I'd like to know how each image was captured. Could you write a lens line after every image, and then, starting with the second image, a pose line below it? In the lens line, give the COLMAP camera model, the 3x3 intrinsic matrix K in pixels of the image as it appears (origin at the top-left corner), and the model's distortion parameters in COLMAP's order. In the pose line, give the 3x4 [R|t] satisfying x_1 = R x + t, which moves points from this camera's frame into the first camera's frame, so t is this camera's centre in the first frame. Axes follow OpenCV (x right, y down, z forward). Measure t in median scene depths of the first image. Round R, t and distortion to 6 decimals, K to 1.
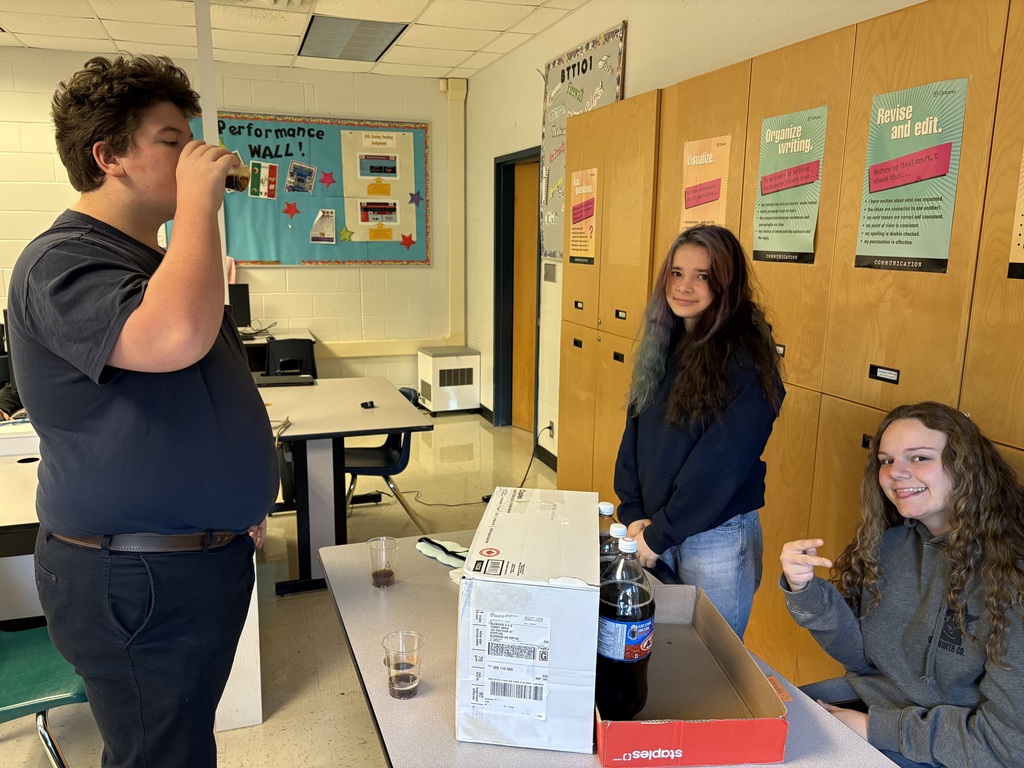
lens RADIAL K [[772.4, 0, 511.2], [0, 772.4, 383.7], [0, 0, 1]] dist [0.095138, -0.039581]
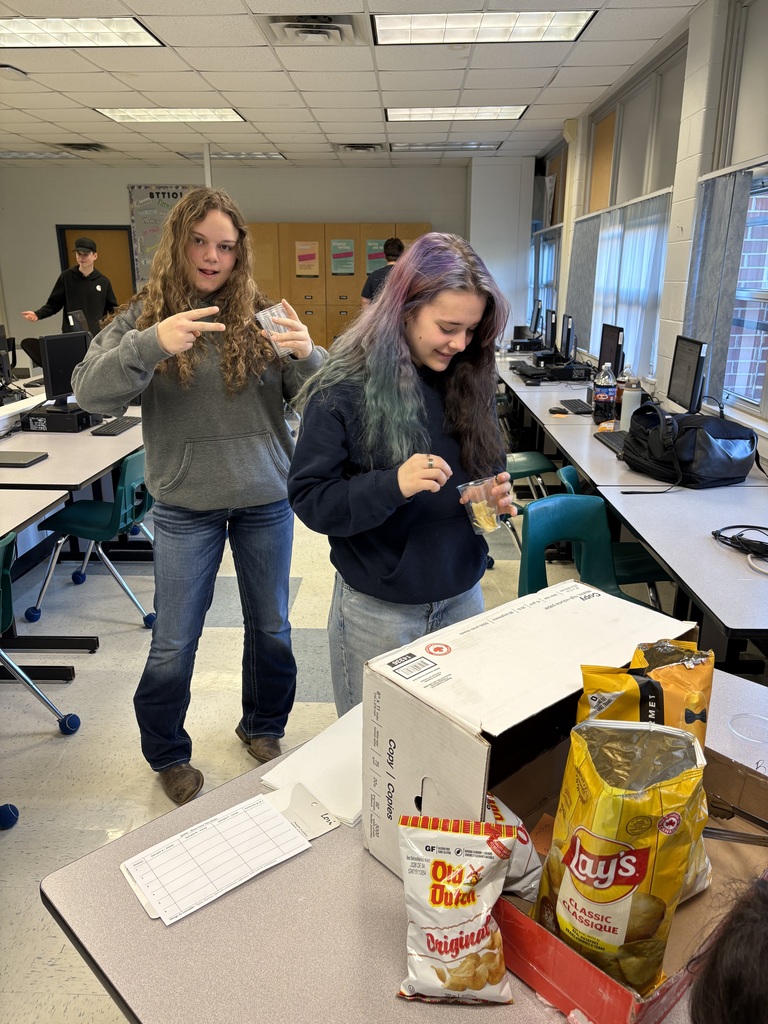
lens RADIAL K [[772.4, 0, 382.6], [0, 772.4, 512.9], [0, 0, 1]] dist [0.095138, -0.039581]
pose [[0.365387, -0.284018, 0.886469, -3.583111], [0.191716, 0.954860, 0.226908, 0.148237], [-0.910899, 0.087041, 0.403344, -0.749427]]
